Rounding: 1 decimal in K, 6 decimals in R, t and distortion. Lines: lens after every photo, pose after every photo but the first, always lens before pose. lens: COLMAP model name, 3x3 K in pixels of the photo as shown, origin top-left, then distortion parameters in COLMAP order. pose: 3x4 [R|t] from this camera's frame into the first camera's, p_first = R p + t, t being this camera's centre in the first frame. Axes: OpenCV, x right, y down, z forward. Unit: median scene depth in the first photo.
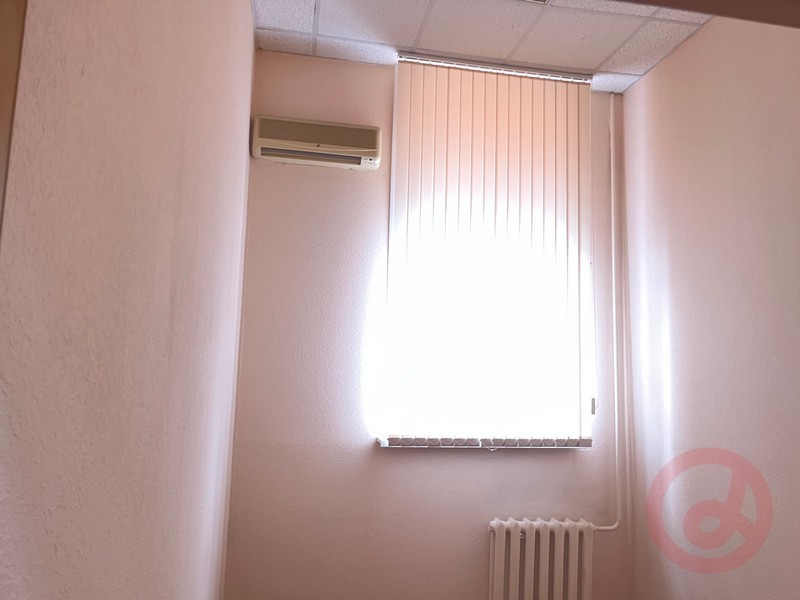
lens RADIAL K [[606.1, 0, 403.5], [0, 606.1, 301.4], [0, 0, 1]] dist [0.060516, -0.083695]
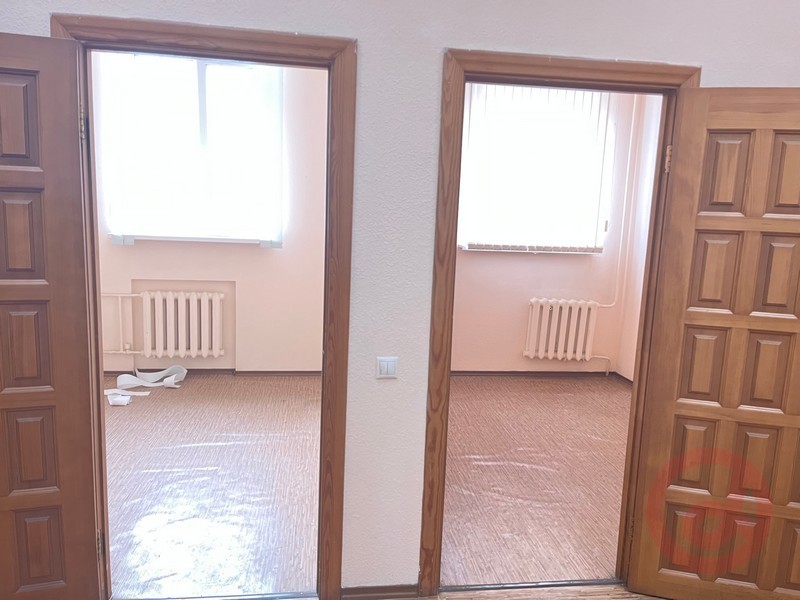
lens RADIAL K [[606.1, 0, 401.2], [0, 606.1, 294.5], [0, 0, 1]] dist [0.060516, -0.083695]
pose [[0.999618, 0.015357, -0.022991, -0.143783], [-0.008865, 0.965682, 0.259575, -0.042788], [0.026189, -0.259272, 0.965449, -0.465842]]
